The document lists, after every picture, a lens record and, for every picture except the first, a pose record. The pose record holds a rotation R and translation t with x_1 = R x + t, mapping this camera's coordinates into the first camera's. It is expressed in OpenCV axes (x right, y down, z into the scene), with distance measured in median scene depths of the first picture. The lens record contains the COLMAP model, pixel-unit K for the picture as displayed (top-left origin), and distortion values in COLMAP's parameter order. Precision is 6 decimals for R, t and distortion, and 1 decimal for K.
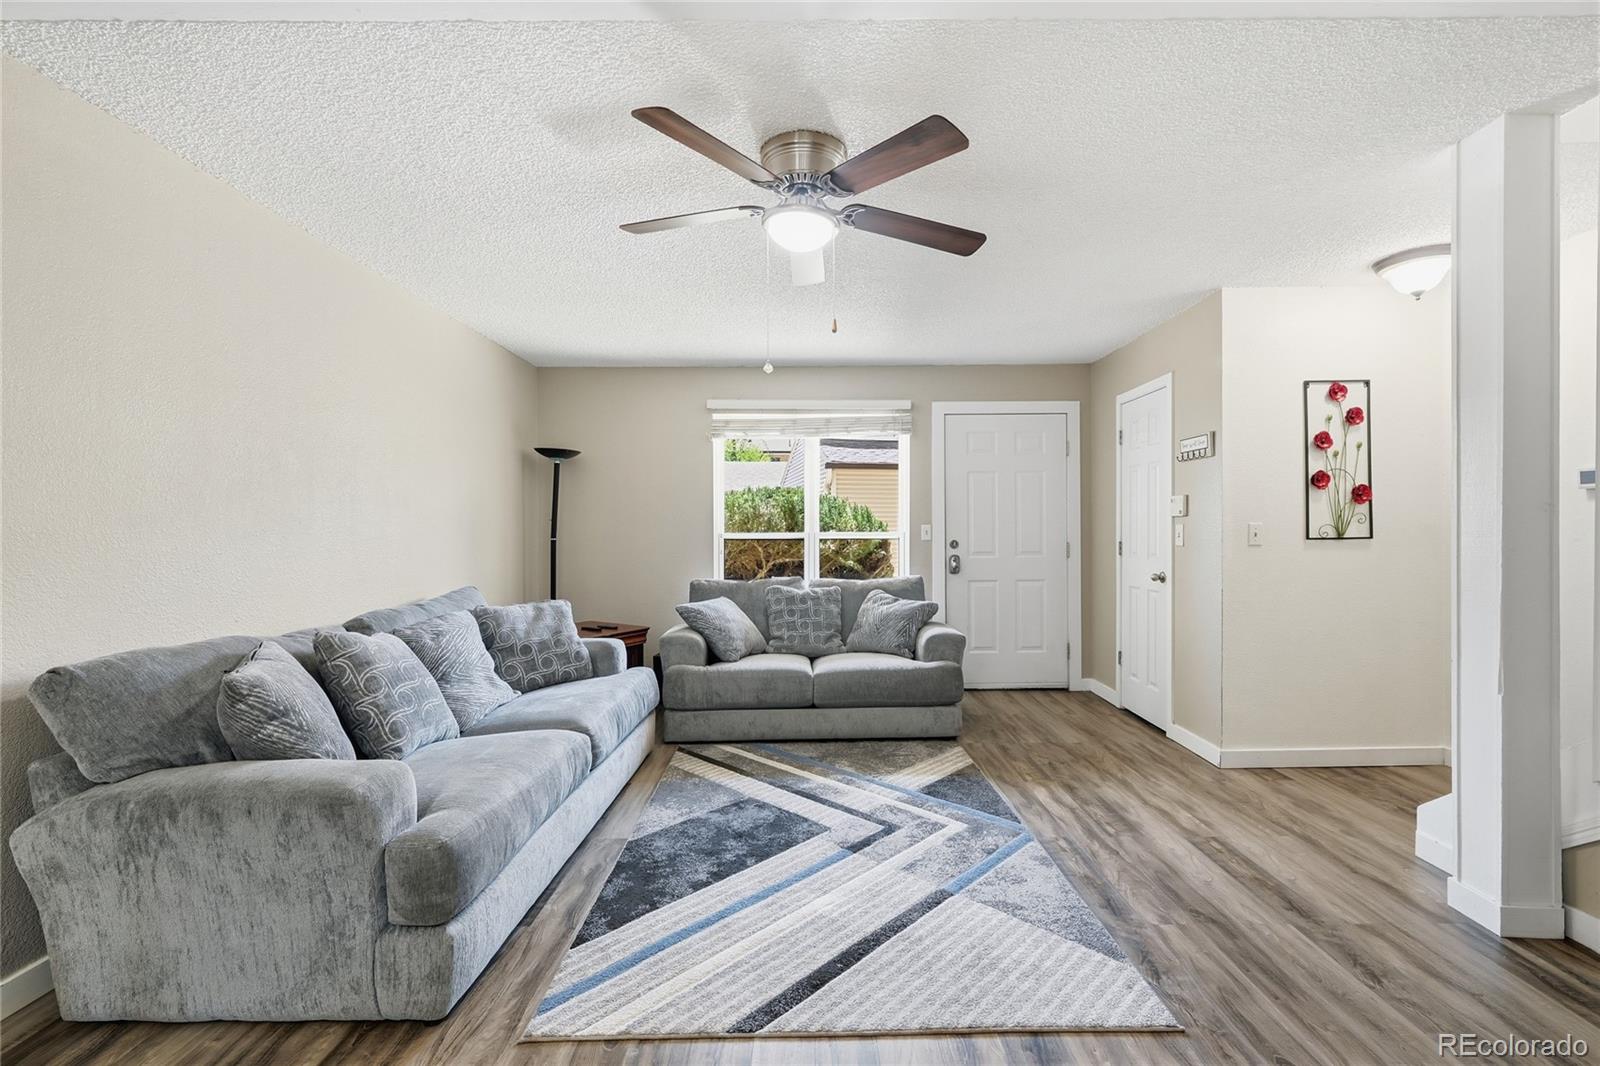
lens RADIAL K [[693.2, 0, 800.0], [0, 693.2, 533.0], [0, 0, 1]] dist [0.002019, 0.000254]
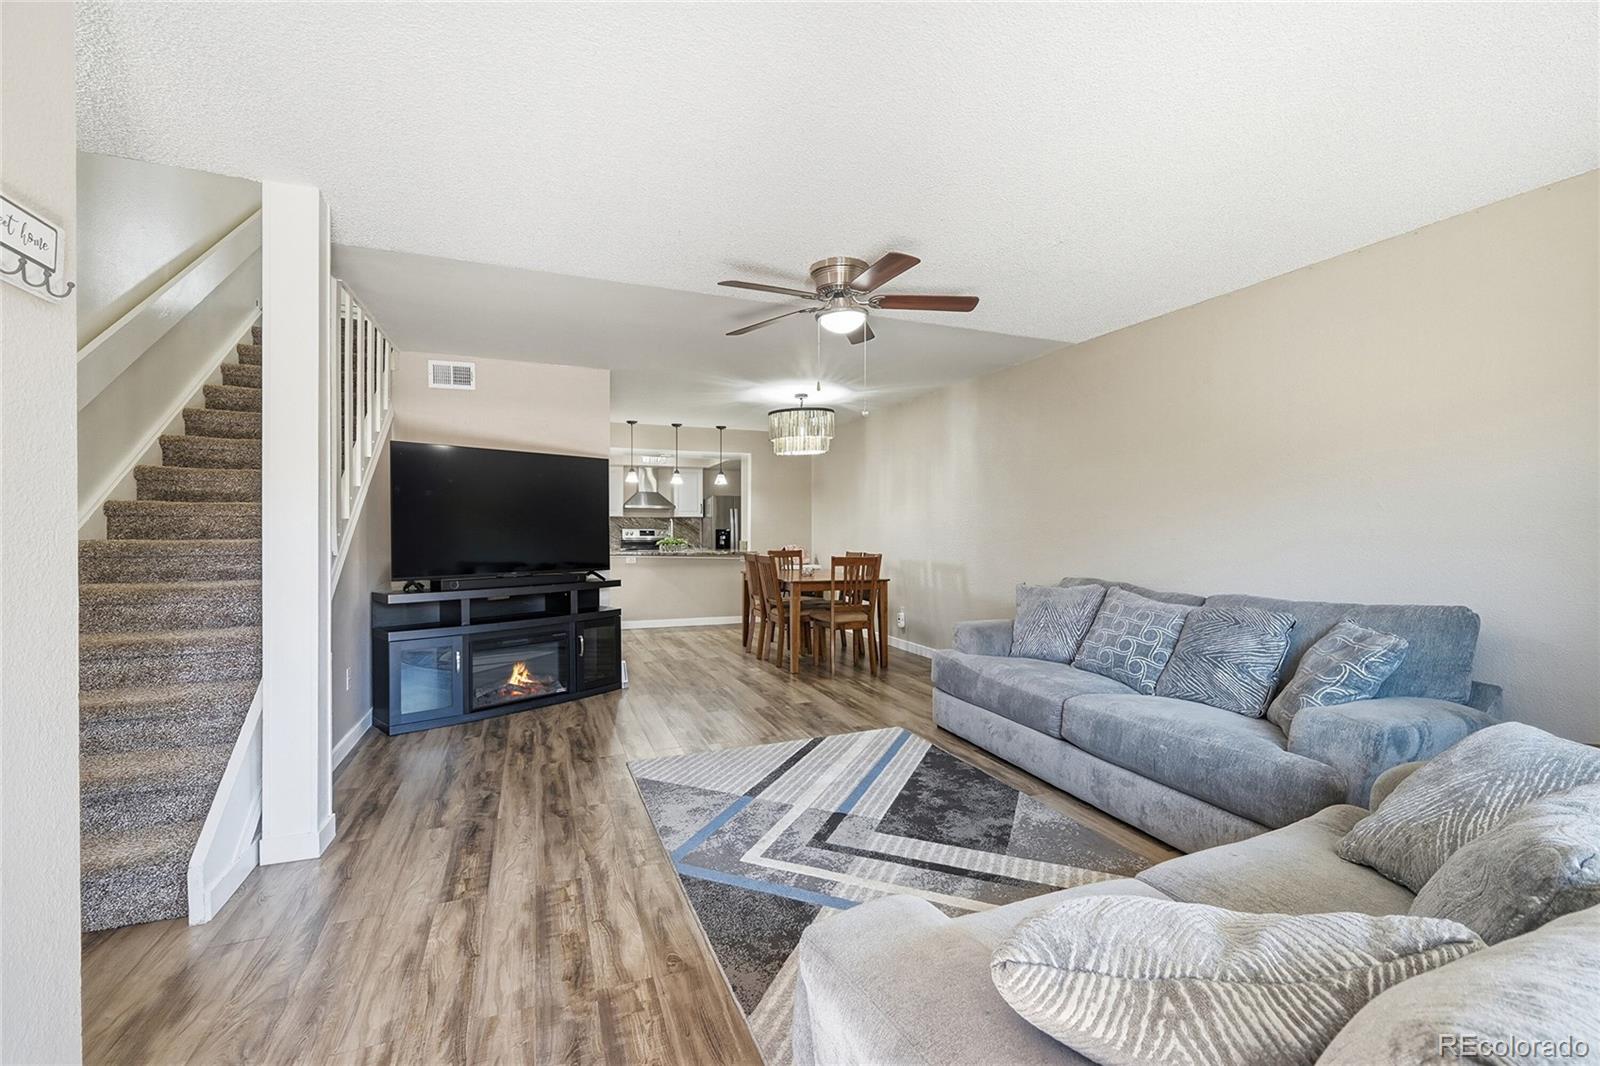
lens RADIAL K [[693.2, 0, 800.0], [0, 693.2, 533.0], [0, 0, 1]] dist [0.002019, 0.000254]
pose [[-0.928446, 0.005015, -0.371432, 0.525079], [-0.000162, 0.999903, 0.013907, -0.003979], [0.371466, 0.012972, -0.928356, 1.948385]]
